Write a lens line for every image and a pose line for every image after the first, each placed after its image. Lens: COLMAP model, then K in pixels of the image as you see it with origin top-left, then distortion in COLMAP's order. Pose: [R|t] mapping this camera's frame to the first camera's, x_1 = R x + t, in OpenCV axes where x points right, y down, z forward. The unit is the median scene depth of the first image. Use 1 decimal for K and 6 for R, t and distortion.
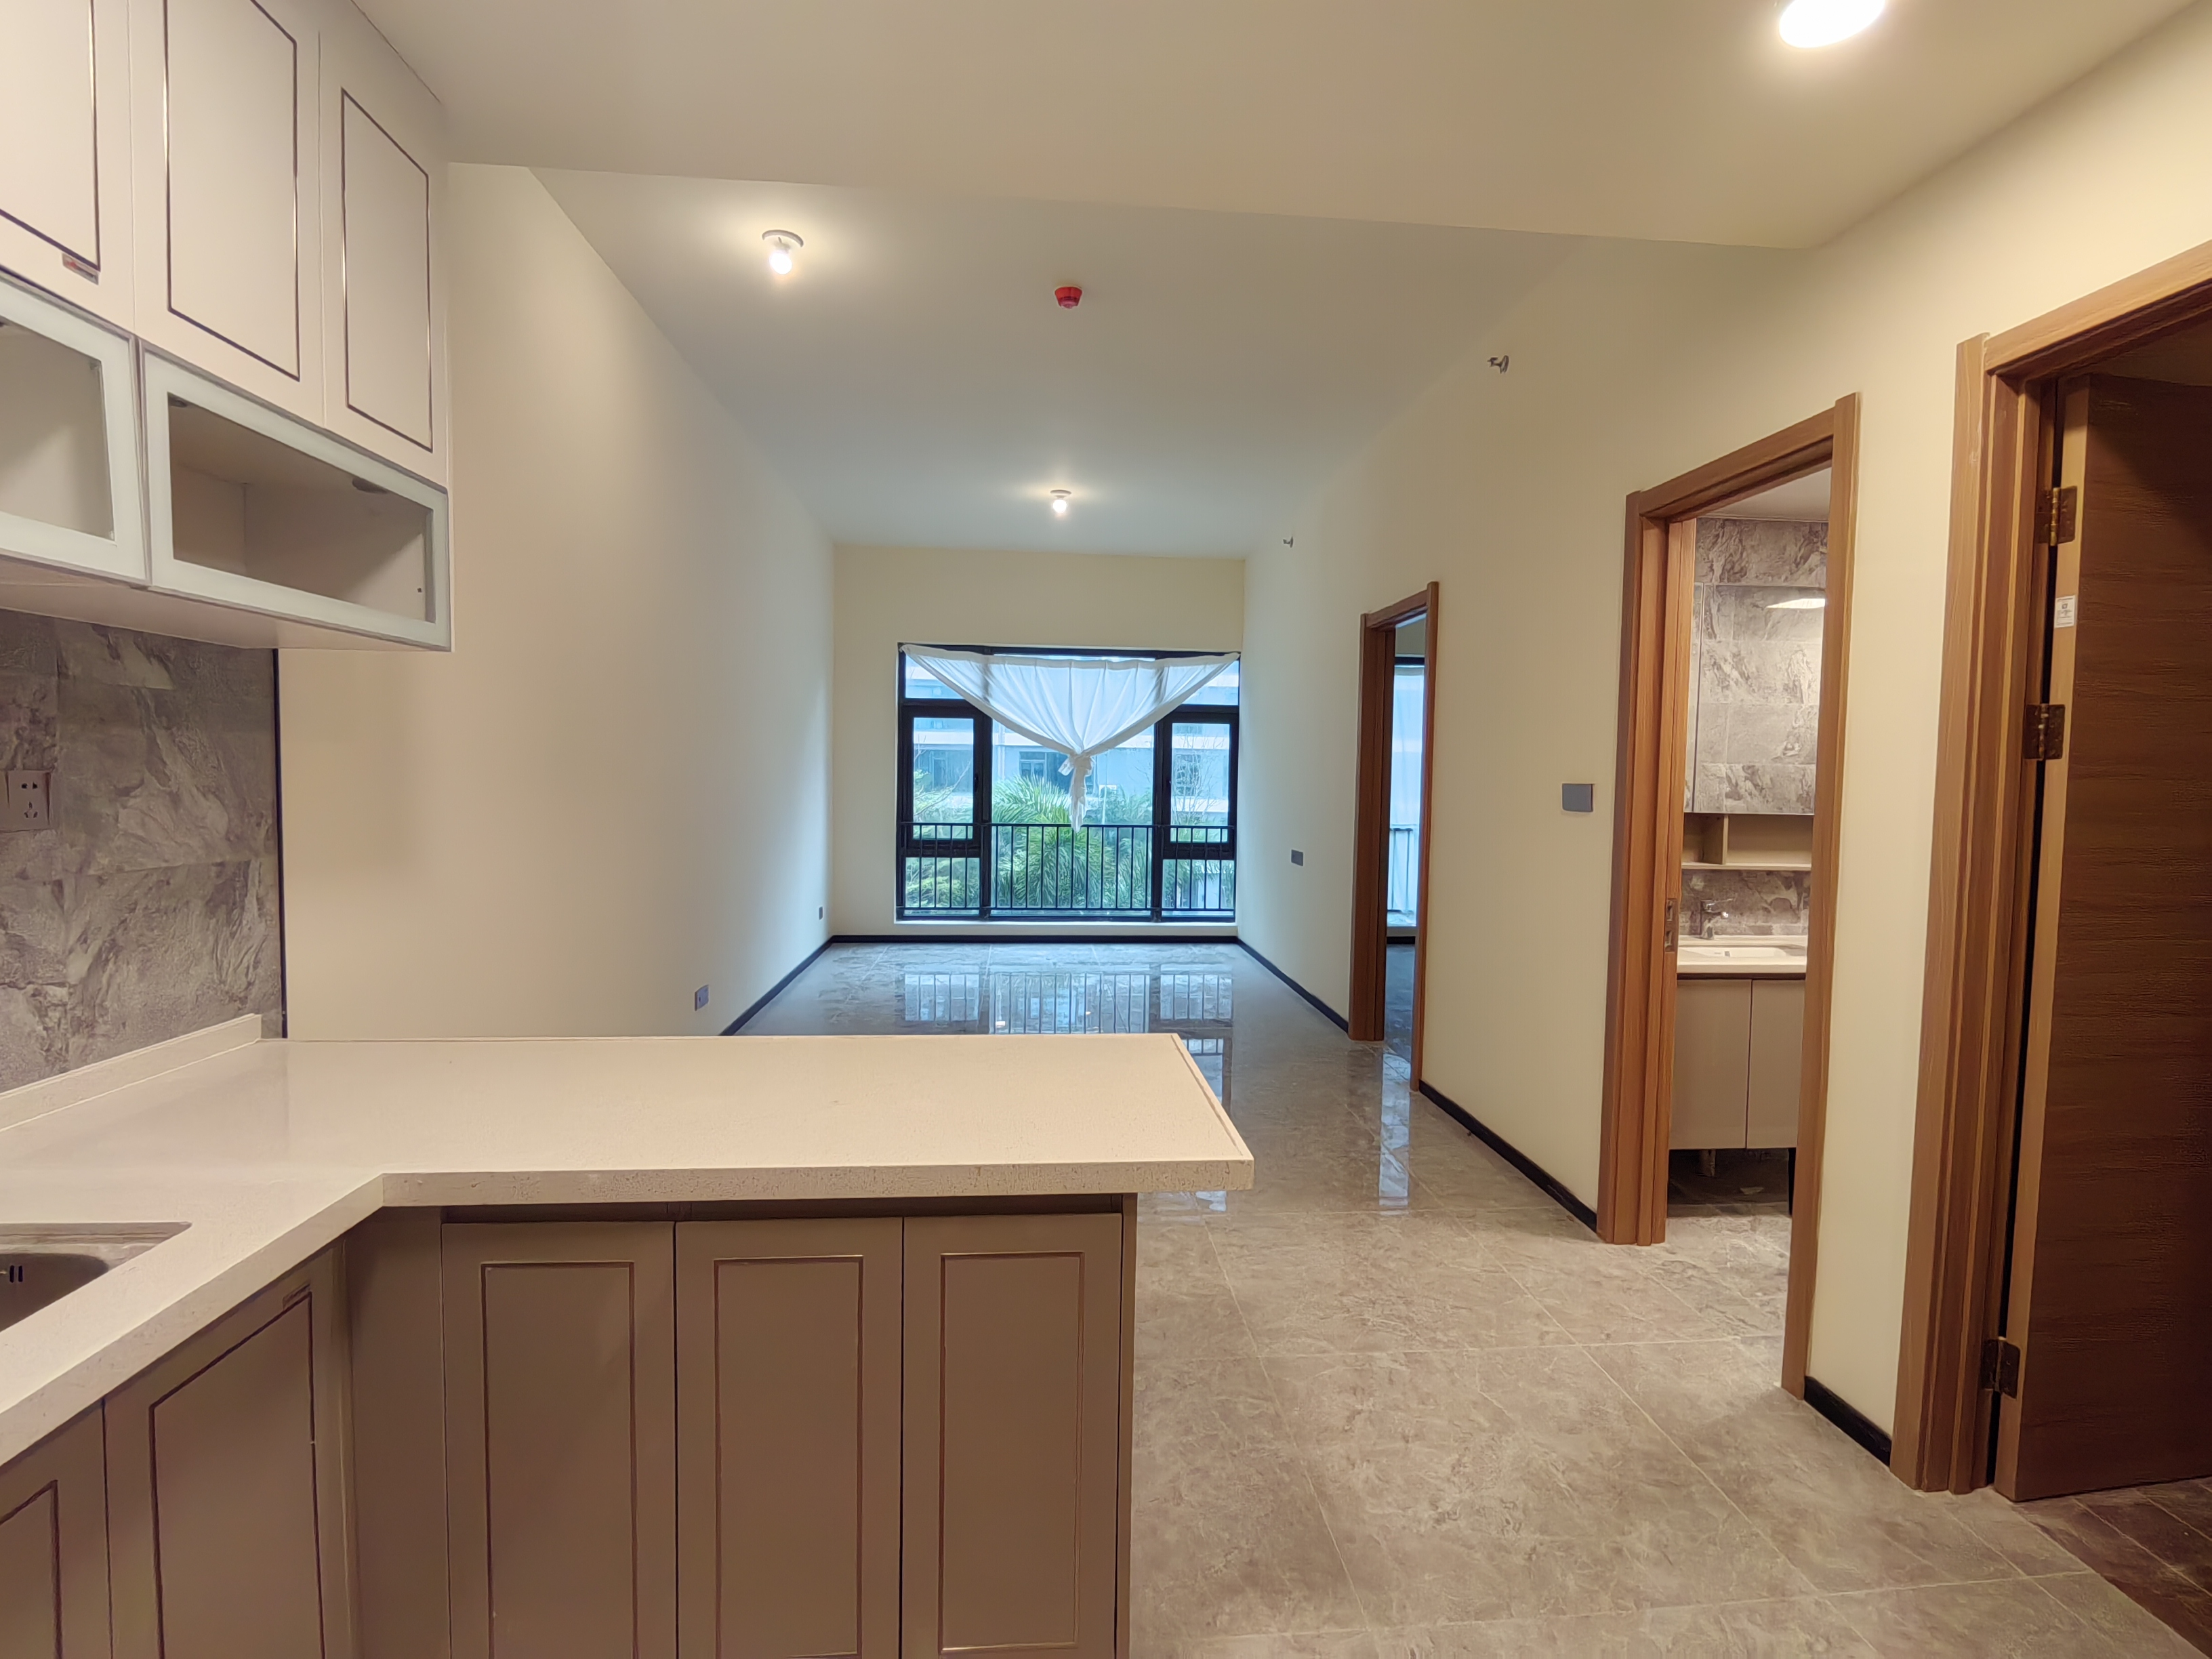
lens RADIAL K [[1040.5, 0, 1106.0], [0, 1040.5, 829.5], [0, 0, 1]] dist [-0.013001, 0.000279]
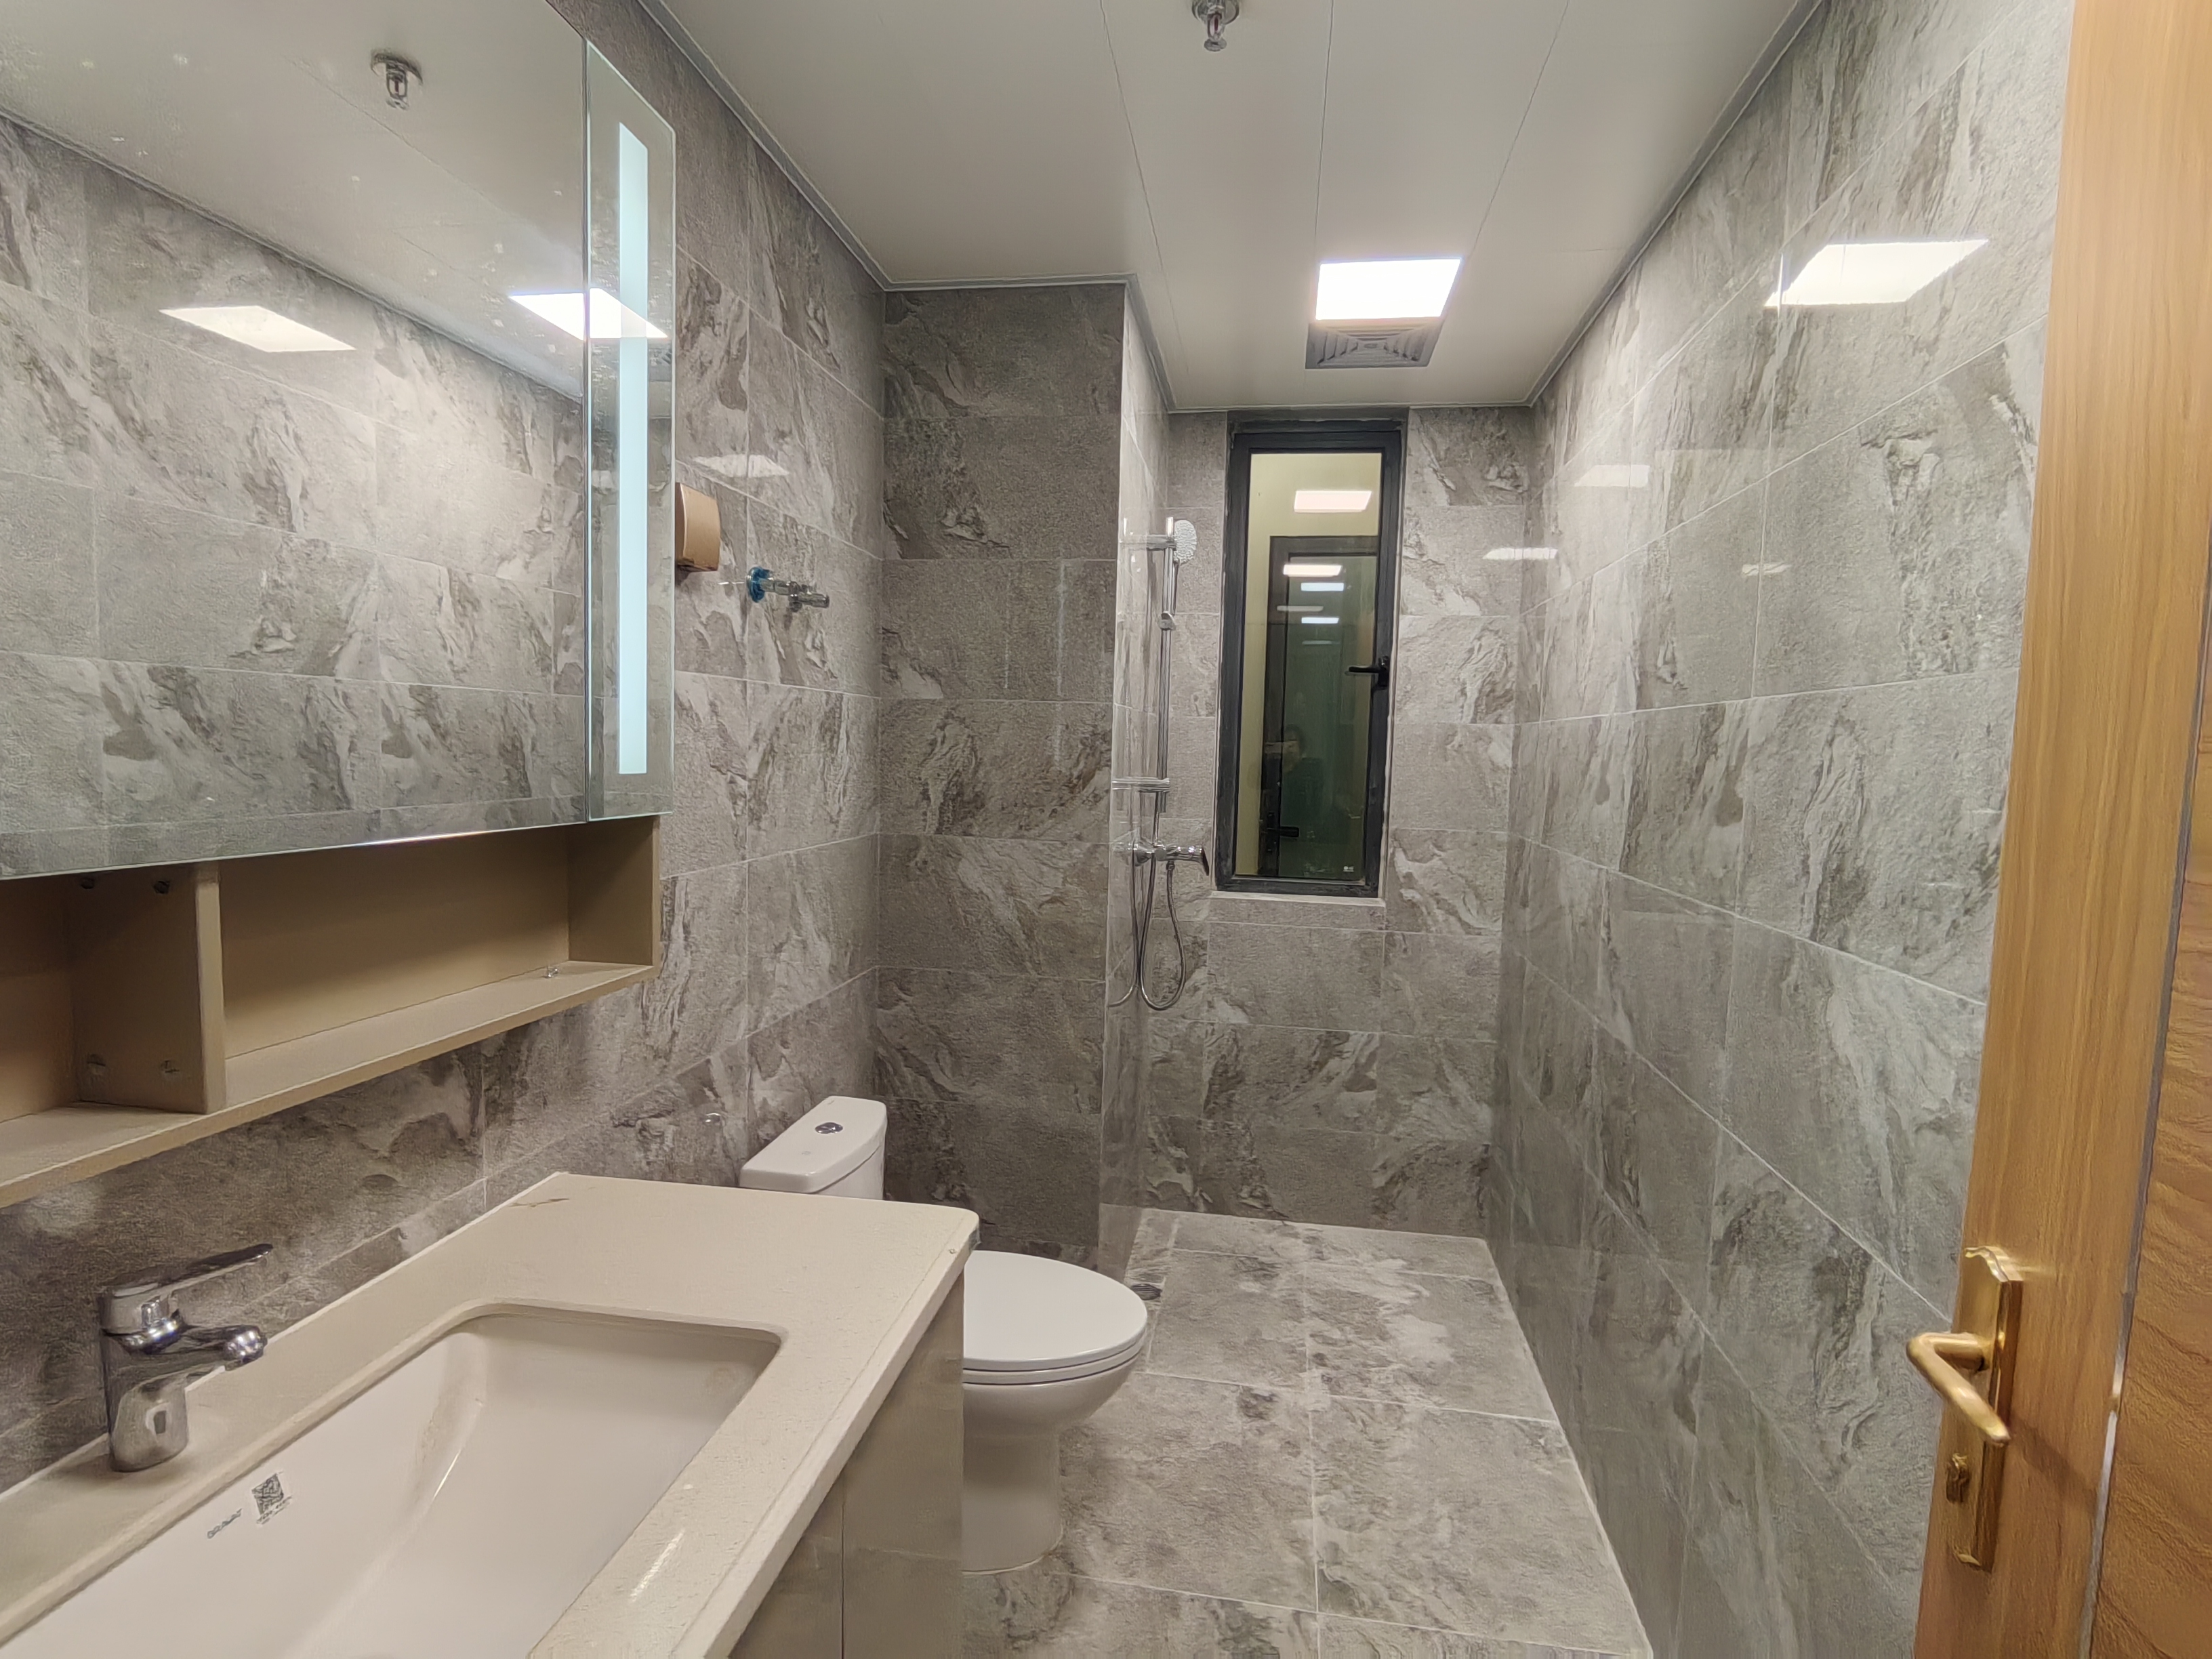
lens RADIAL K [[1040.5, 0, 1106.0], [0, 1040.5, 829.5], [0, 0, 1]] dist [-0.013001, 0.000279]
pose [[0.233013, -0.083759, 0.968860, 0.361450], [0.027987, 0.996449, 0.079413, -0.025097], [-0.972071, 0.008611, 0.234529, 0.632577]]
